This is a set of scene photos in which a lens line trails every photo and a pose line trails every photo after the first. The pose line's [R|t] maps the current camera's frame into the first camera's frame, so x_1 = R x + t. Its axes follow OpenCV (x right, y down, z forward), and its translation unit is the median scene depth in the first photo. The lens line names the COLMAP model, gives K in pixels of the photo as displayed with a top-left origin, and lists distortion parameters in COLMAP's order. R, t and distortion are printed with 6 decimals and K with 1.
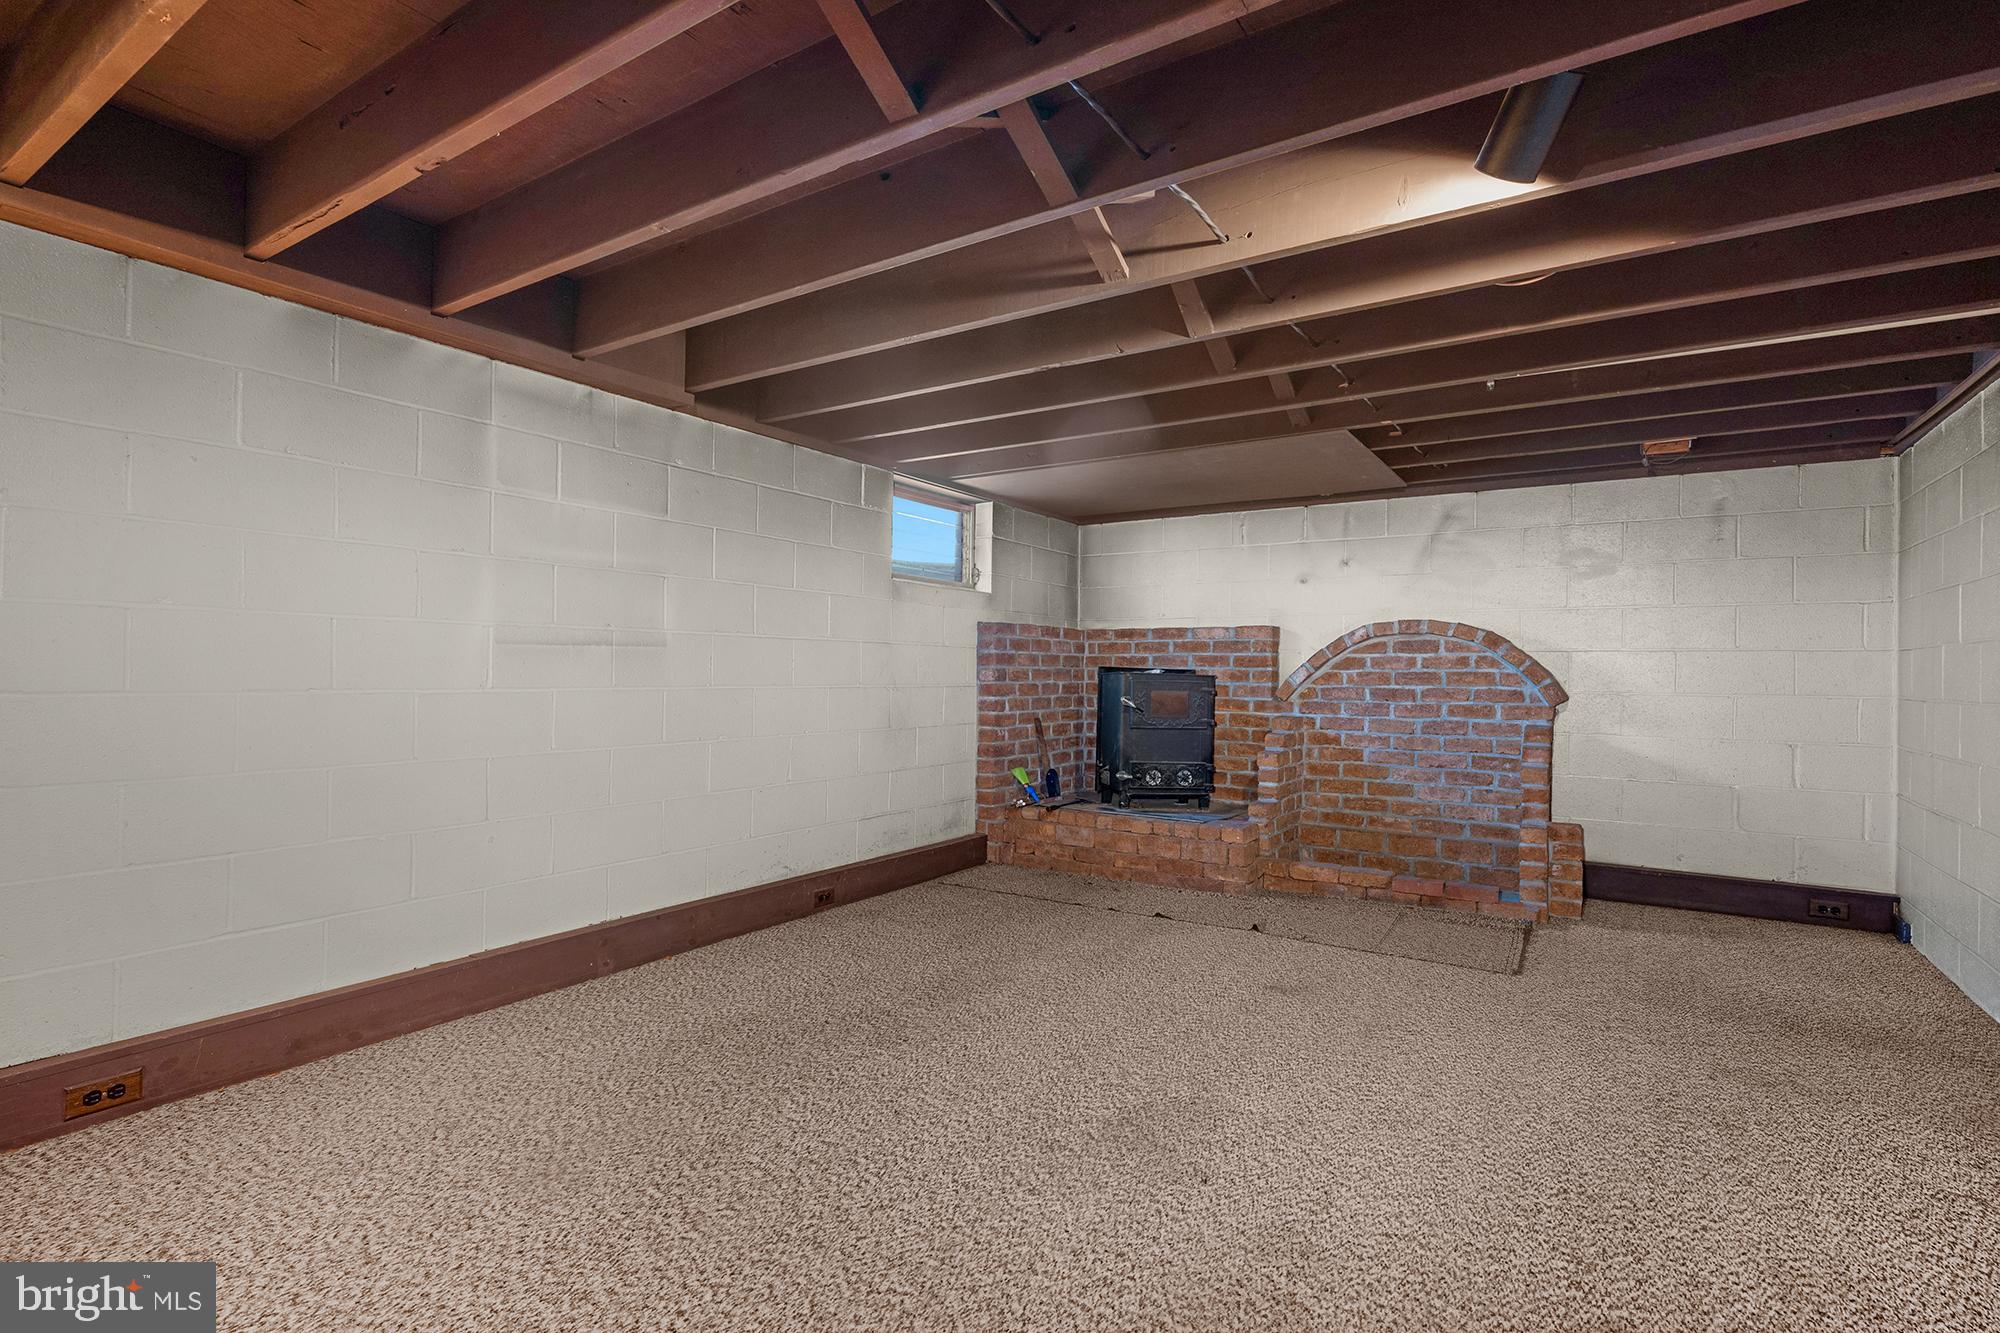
lens RADIAL K [[921.0, 0, 1018.7], [0, 921.0, 663.7], [0, 0, 1]] dist [0.000896, -0.000295]
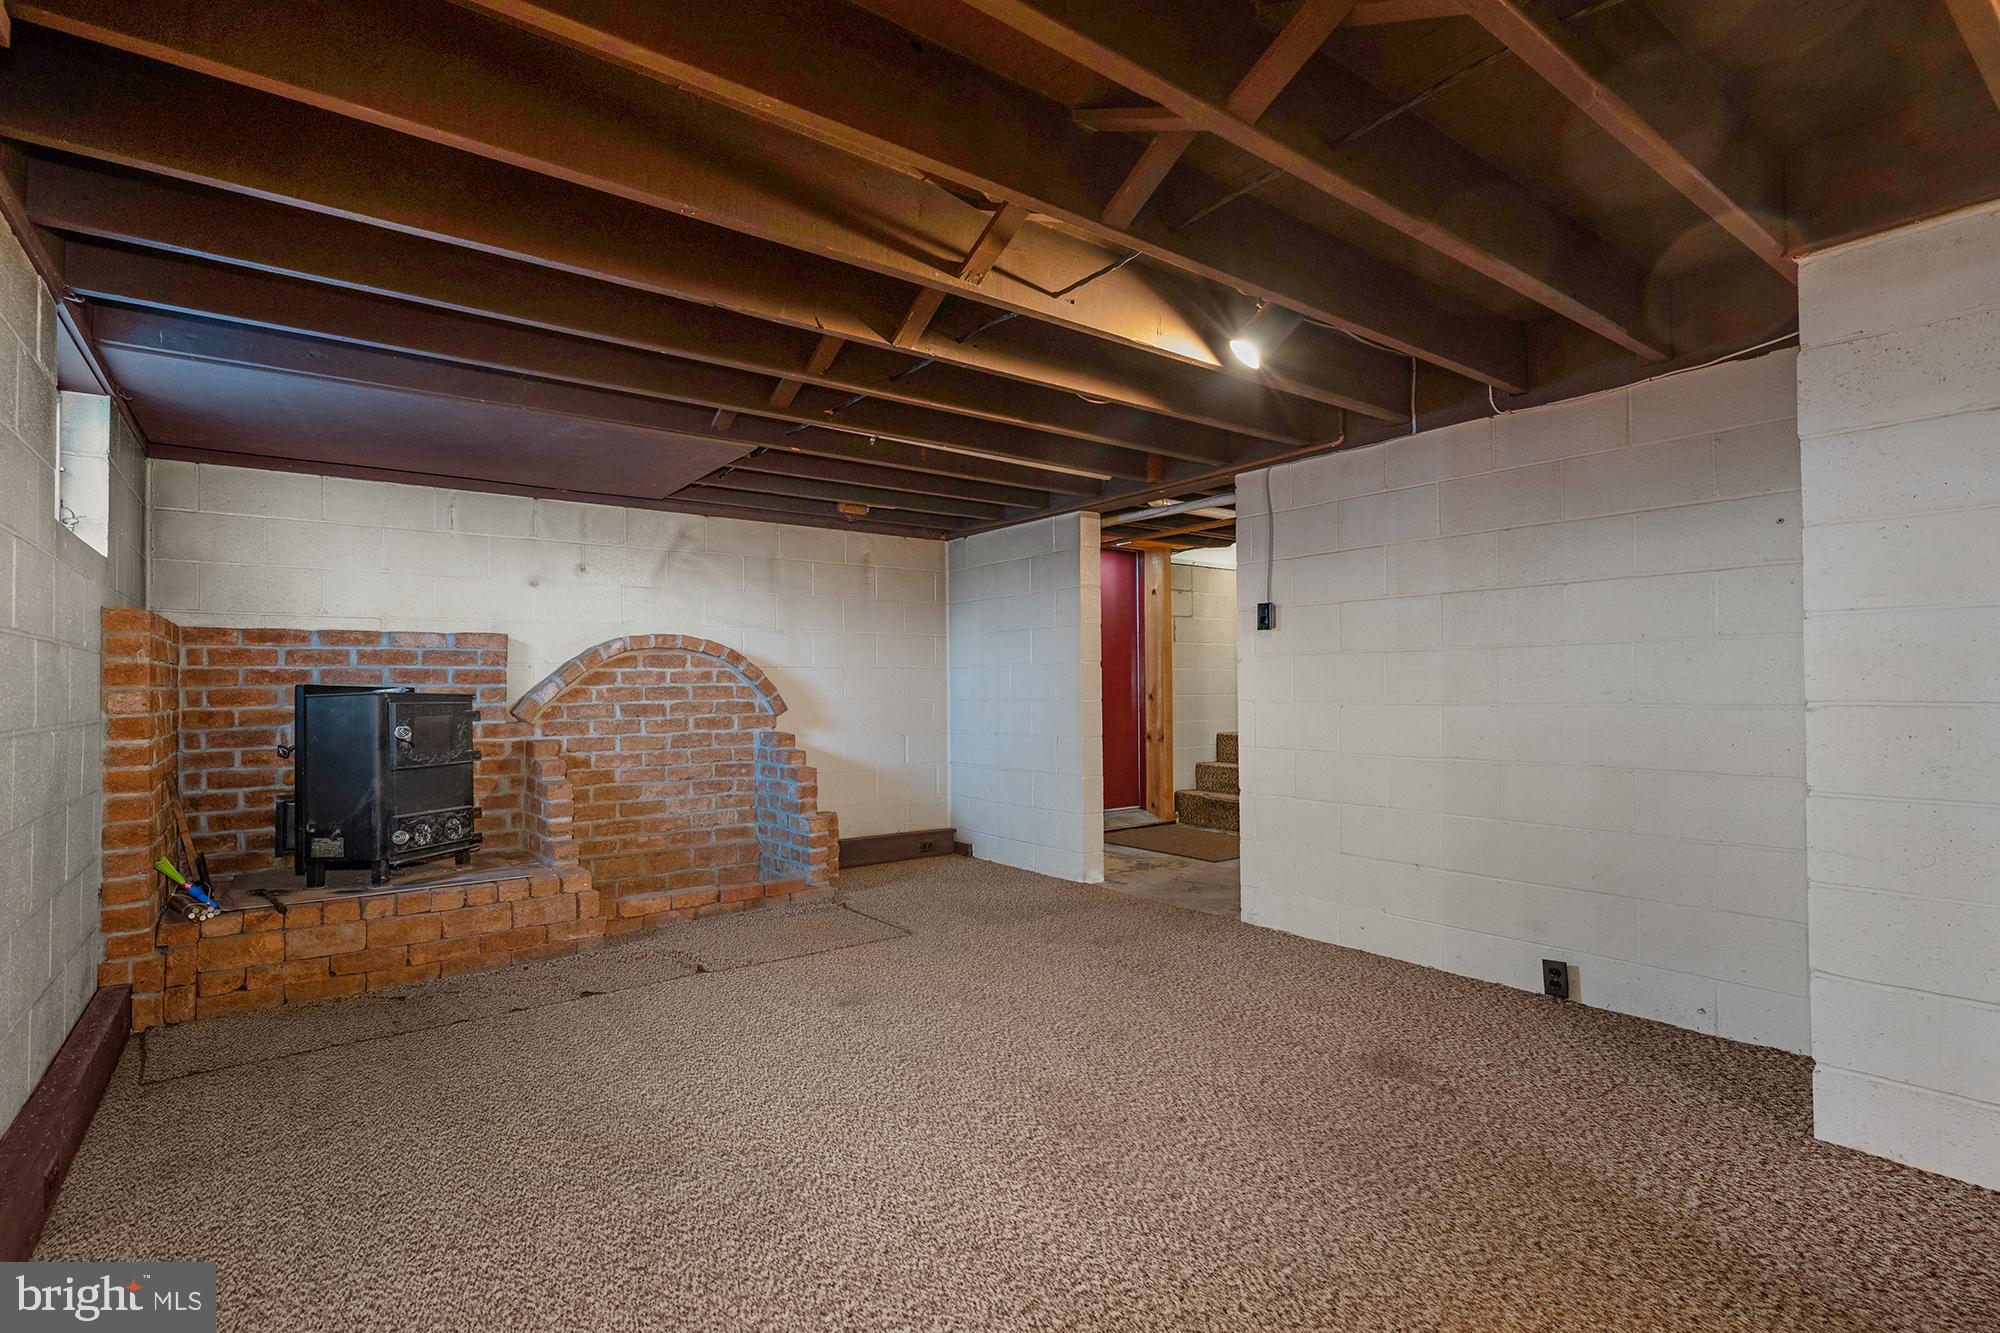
lens RADIAL K [[921.0, 0, 1014.1], [0, 921.0, 670.5], [0, 0, 1]] dist [0.000896, -0.000295]
pose [[0.366739, 0.003336, 0.930318, -0.360099], [0.003501, 0.999982, -0.004966, -0.002234], [-0.930317, 0.005079, 0.366721, 0.283424]]
